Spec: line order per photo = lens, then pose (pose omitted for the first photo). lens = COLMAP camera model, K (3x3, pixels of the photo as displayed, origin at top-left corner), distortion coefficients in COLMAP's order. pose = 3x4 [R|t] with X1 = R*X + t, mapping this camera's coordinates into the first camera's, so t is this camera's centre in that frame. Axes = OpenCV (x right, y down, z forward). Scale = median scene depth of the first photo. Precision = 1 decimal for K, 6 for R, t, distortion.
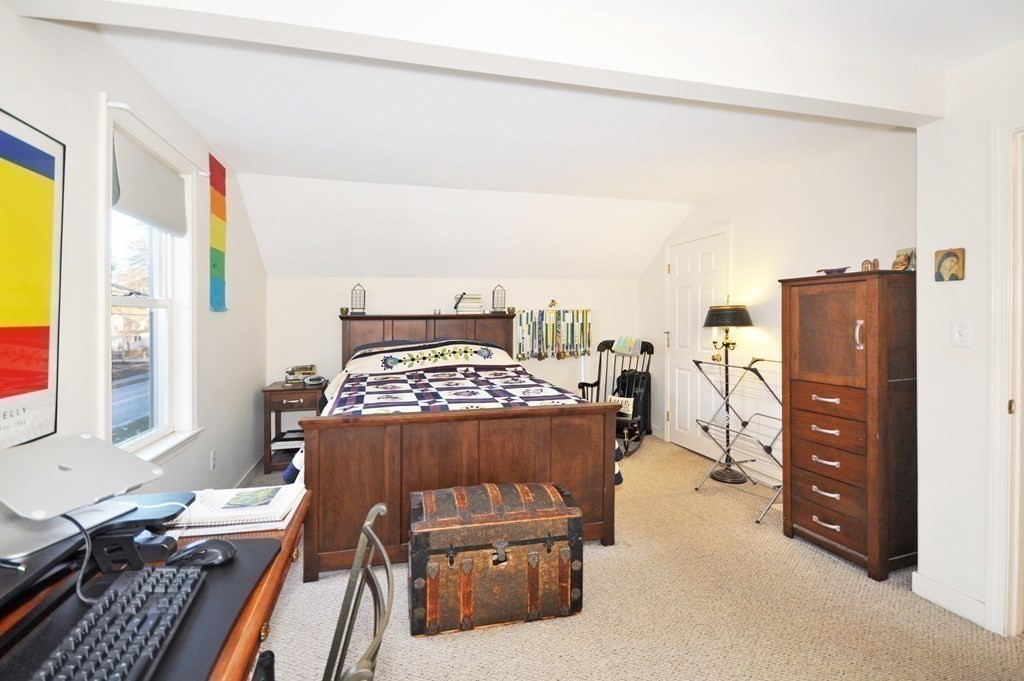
lens RADIAL K [[467.5, 0, 511.2], [0, 467.5, 322.8], [0, 0, 1]] dist [-0.001433, -0.000116]
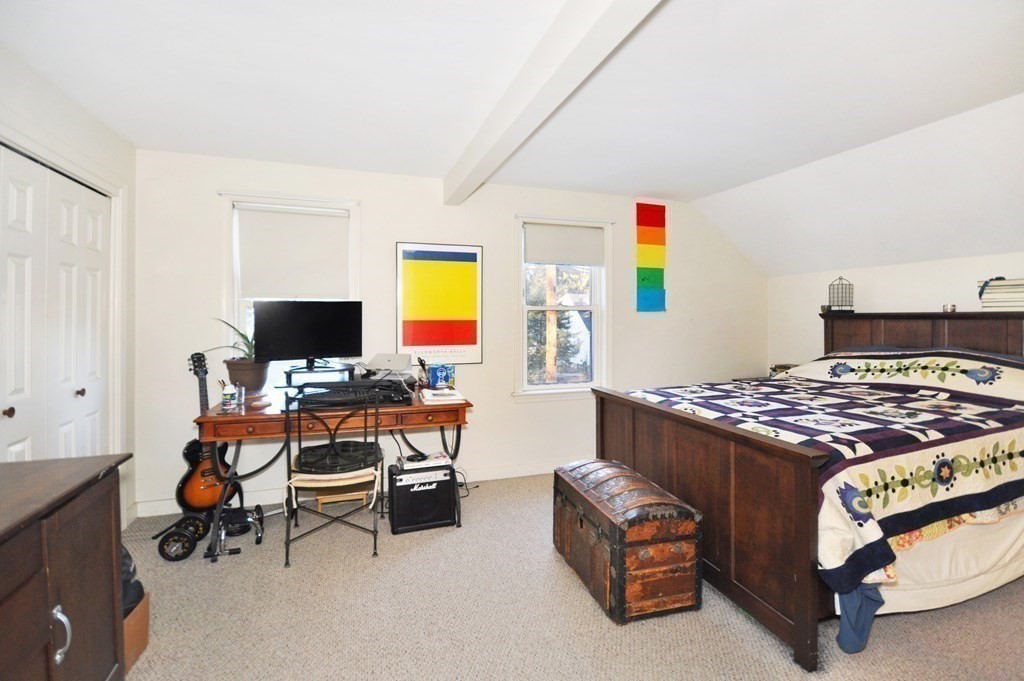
lens RADIAL K [[467.5, 0, 511.2], [0, 467.5, 322.8], [0, 0, 1]] dist [-0.001433, -0.000116]
pose [[0.064730, 0.017969, -0.997741, 0.534819], [-0.010852, 0.999791, 0.017302, -0.008152], [0.997844, 0.009707, 0.064912, 0.352777]]
